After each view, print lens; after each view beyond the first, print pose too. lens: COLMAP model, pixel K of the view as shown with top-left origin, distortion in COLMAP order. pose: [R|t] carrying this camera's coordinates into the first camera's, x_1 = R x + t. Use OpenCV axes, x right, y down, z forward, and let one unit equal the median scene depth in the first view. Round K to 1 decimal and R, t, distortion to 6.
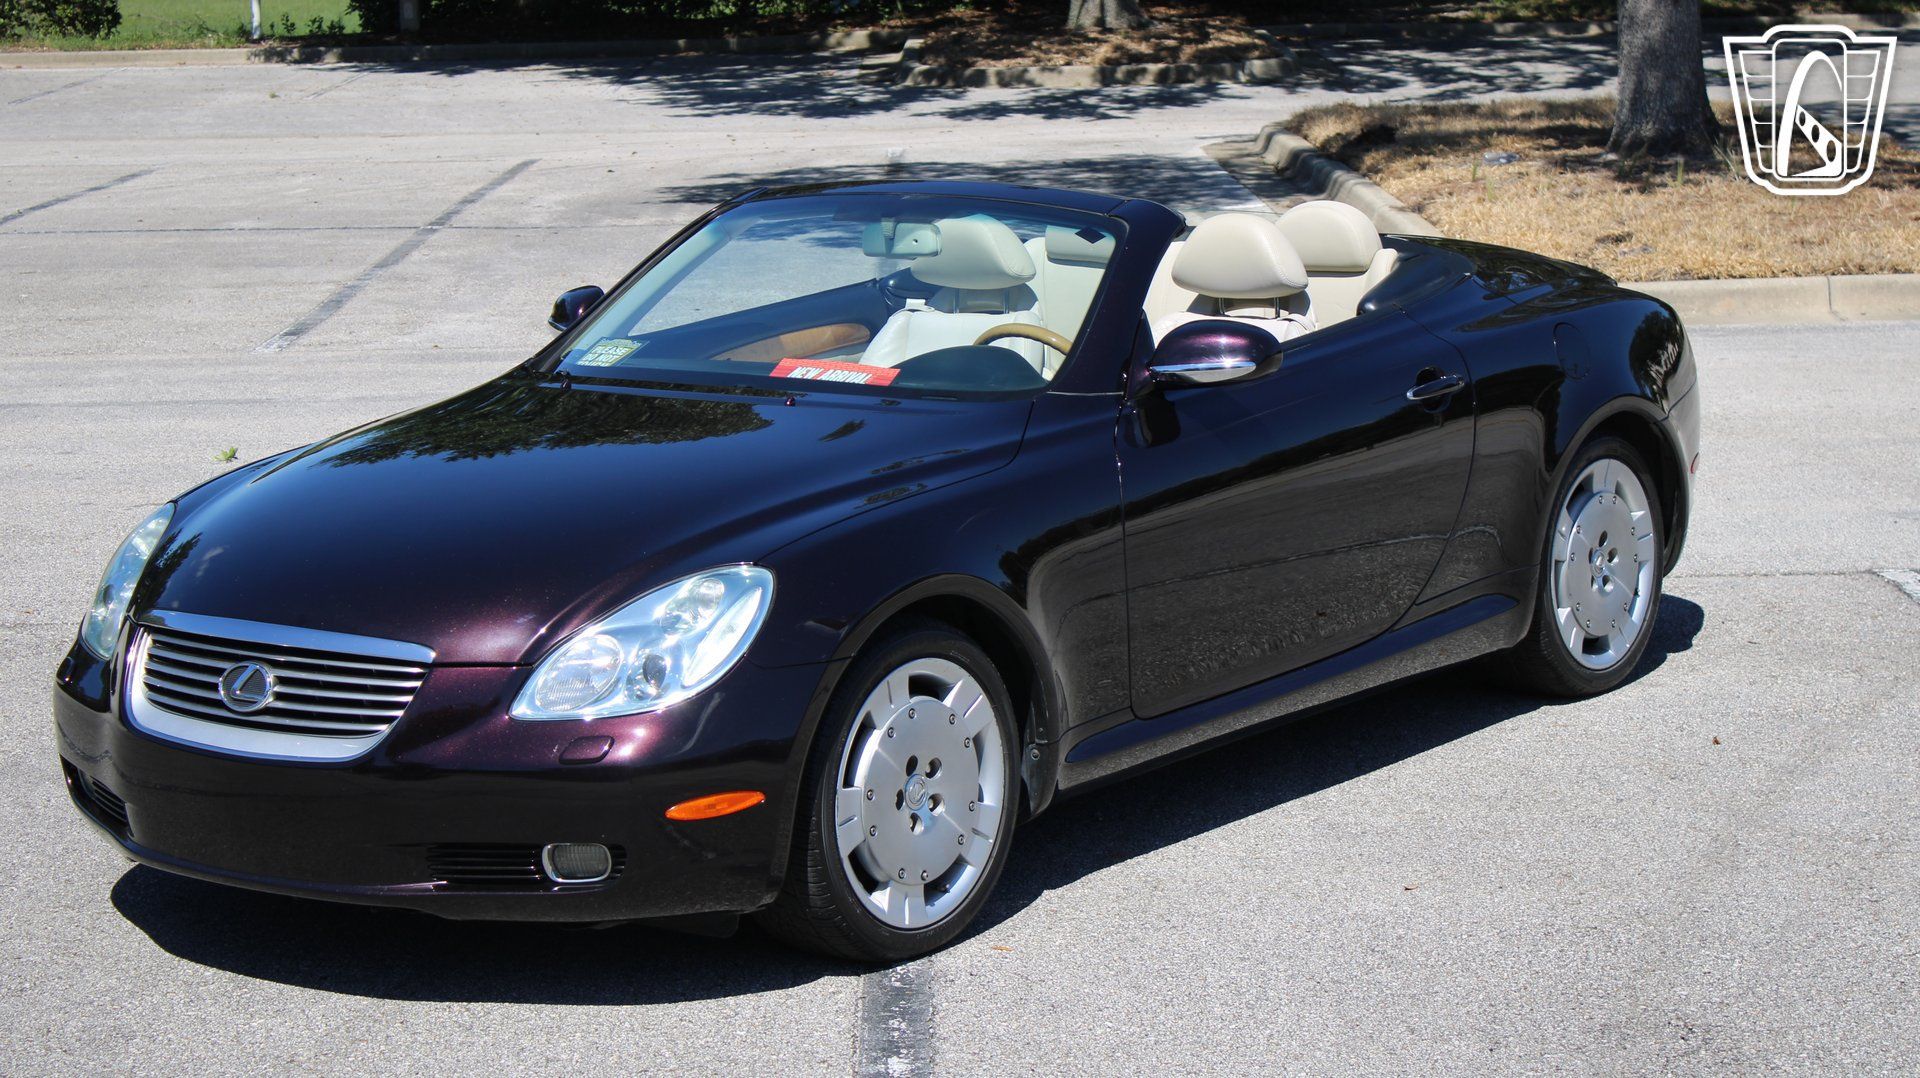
lens RADIAL K [[4108.7, 0, 965.6], [0, 4108.7, 537.1], [0, 0, 1]] dist [0.059271, 0.318242]
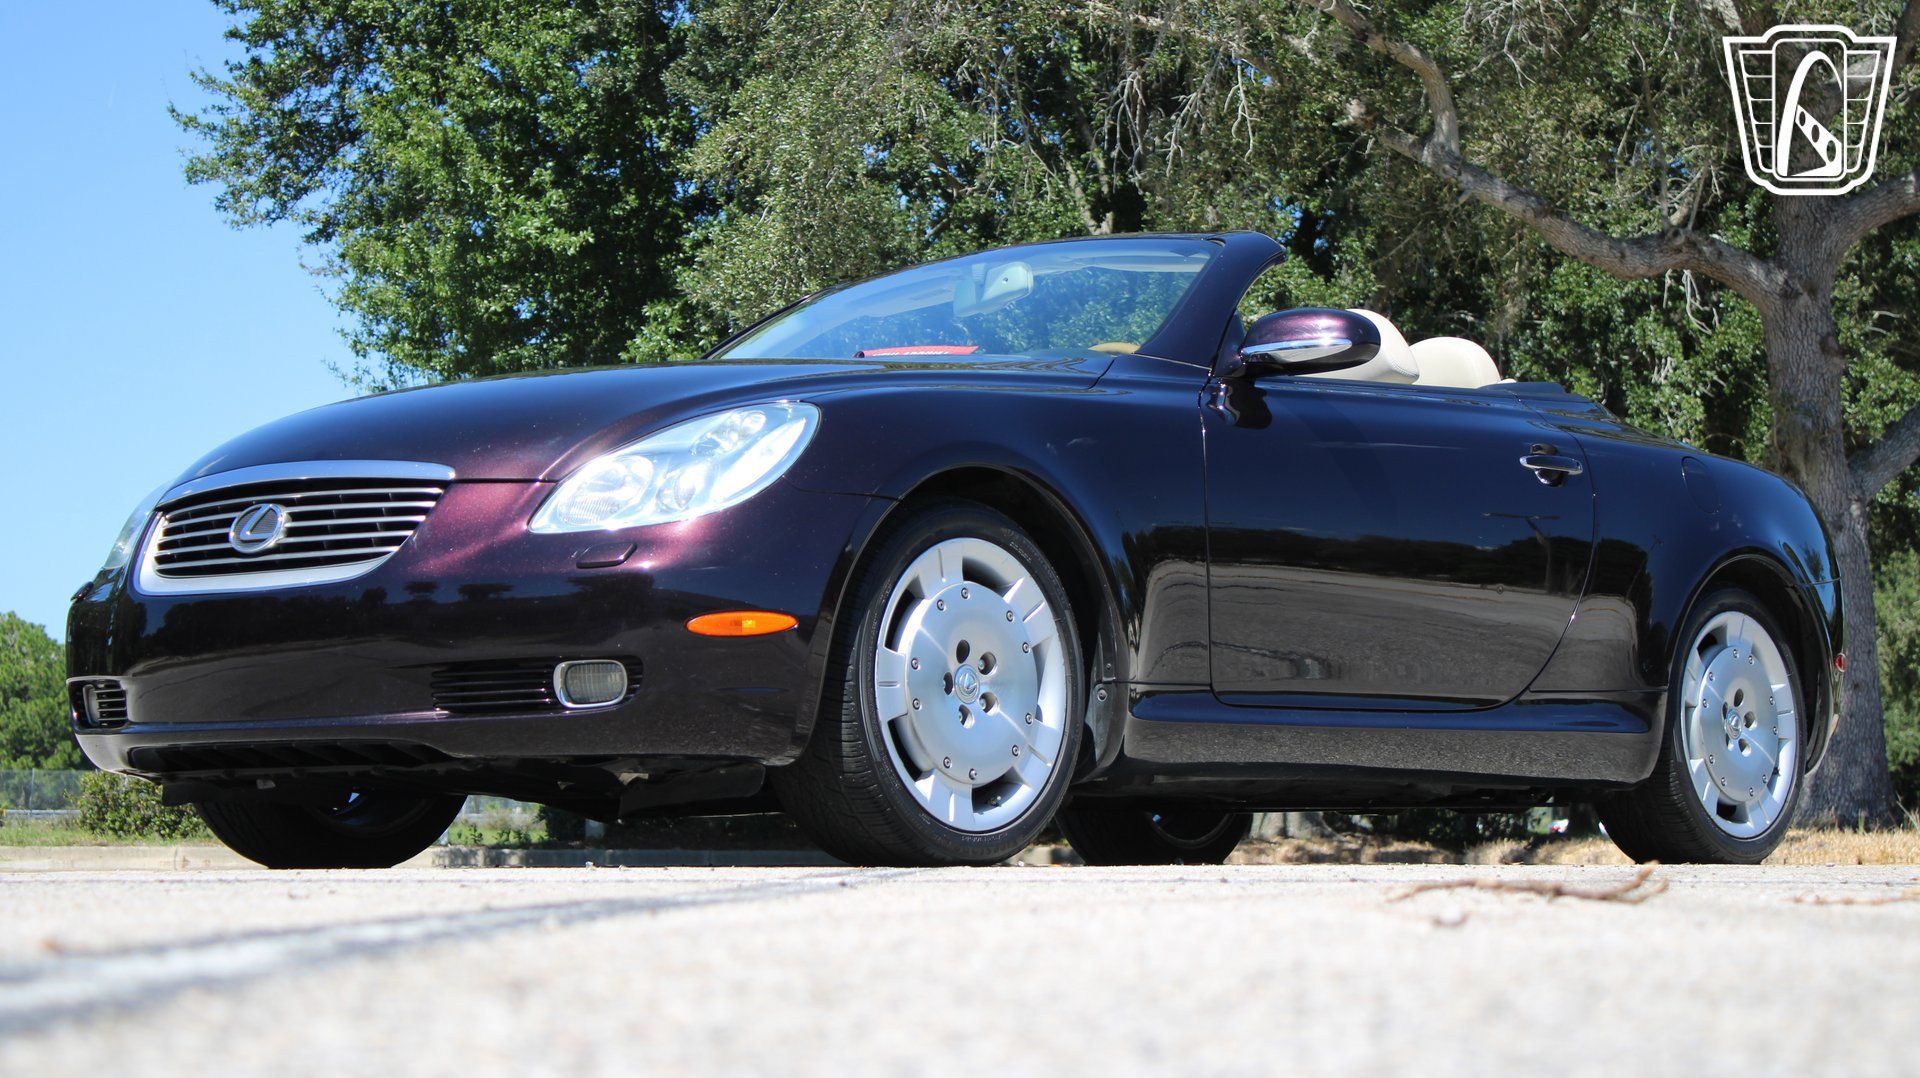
lens RADIAL K [[4092.8, 0, 954.8], [0, 4092.8, 536.6], [0, 0, 1]] dist [0.070802, 0.395616]
pose [[0.998088, 0.025107, -0.056482, 0.035833], [-0.038477, 0.967520, -0.249849, 0.255933], [0.048375, 0.251545, 0.966636, 0.098735]]
